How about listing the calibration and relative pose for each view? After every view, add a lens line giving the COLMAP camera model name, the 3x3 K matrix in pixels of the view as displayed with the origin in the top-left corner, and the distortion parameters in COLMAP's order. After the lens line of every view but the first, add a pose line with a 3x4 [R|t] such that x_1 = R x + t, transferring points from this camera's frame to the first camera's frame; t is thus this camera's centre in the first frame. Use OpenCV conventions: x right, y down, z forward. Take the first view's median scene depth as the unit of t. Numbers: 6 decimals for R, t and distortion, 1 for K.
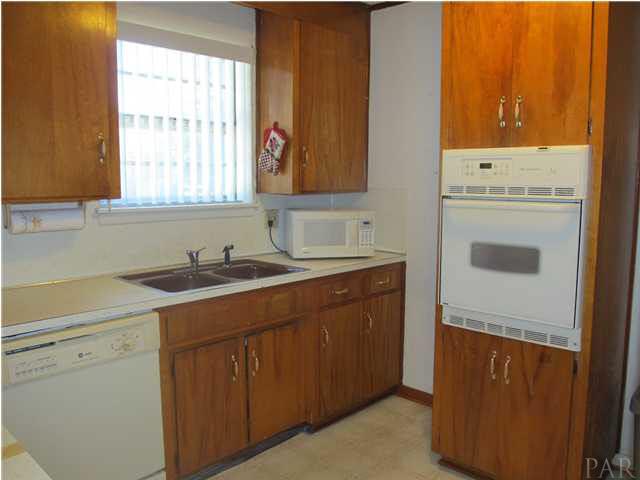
lens RADIAL K [[535.4, 0, 320.3], [0, 535.4, 240.1], [0, 0, 1]] dist [-0.057845, 0.004093]
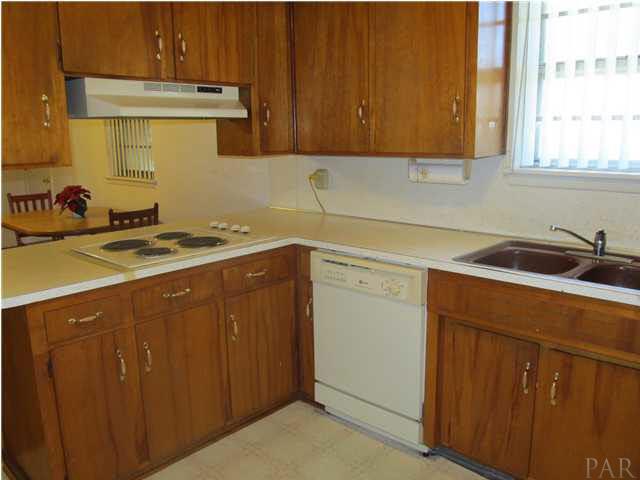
lens RADIAL K [[535.4, 0, 320.1], [0, 535.4, 240.4], [0, 0, 1]] dist [-0.057845, 0.004093]
pose [[0.010763, 0.181170, -0.983393, 0.603682], [-0.109445, 0.977755, 0.178934, -0.070875], [0.993935, 0.105702, 0.030352, 0.688881]]
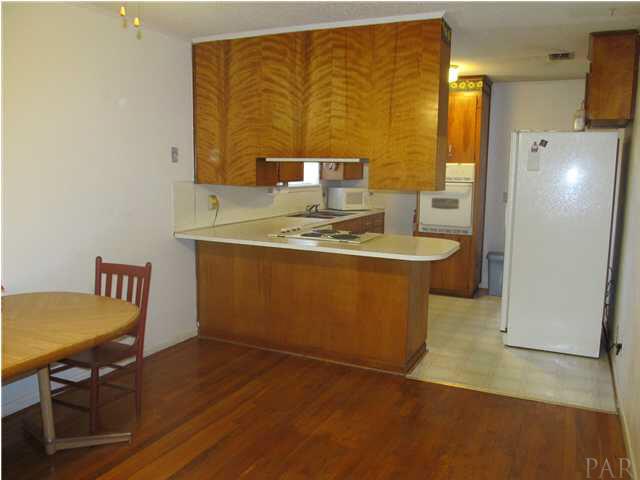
lens RADIAL K [[535.4, 0, 320.2], [0, 535.4, 240.7], [0, 0, 1]] dist [-0.057845, 0.004093]
pose [[0.948037, -0.037885, 0.315895, -1.057411], [0.028931, 0.999037, 0.032988, 0.106939], [-0.316841, -0.022135, 0.948220, -1.303335]]
